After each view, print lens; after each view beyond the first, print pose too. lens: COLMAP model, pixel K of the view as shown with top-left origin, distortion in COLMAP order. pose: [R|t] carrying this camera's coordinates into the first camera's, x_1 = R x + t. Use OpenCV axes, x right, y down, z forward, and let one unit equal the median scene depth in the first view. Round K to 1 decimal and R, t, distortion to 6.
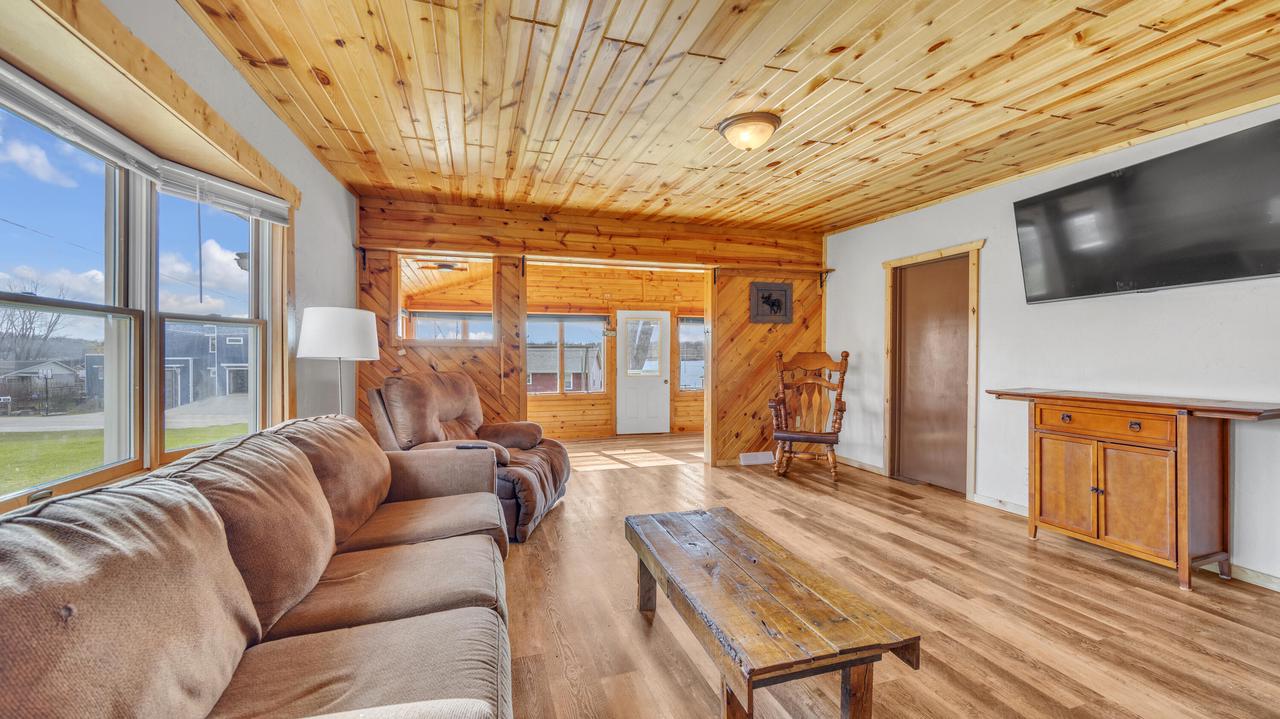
lens RADIAL K [[498.6, 0, 634.9], [0, 498.6, 353.6], [0, 0, 1]] dist [0.002625, 0.000148]
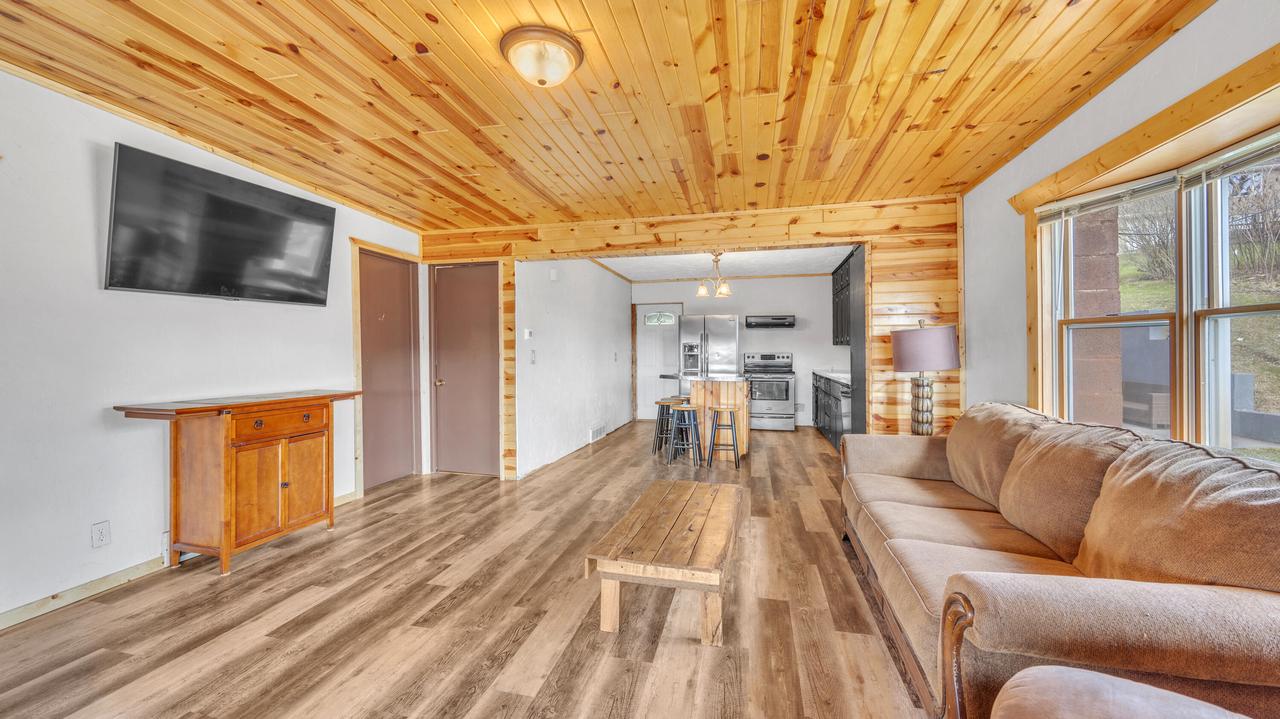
lens RADIAL K [[498.6, 0, 619.8], [0, 498.6, 355.3], [0, 0, 1]] dist [0.002625, 0.000148]
pose [[-0.841214, 0.002306, 0.540698, -0.263192], [0.004835, 0.999983, 0.003256, -0.004778], [-0.540681, 0.005353, -0.841211, 1.513118]]
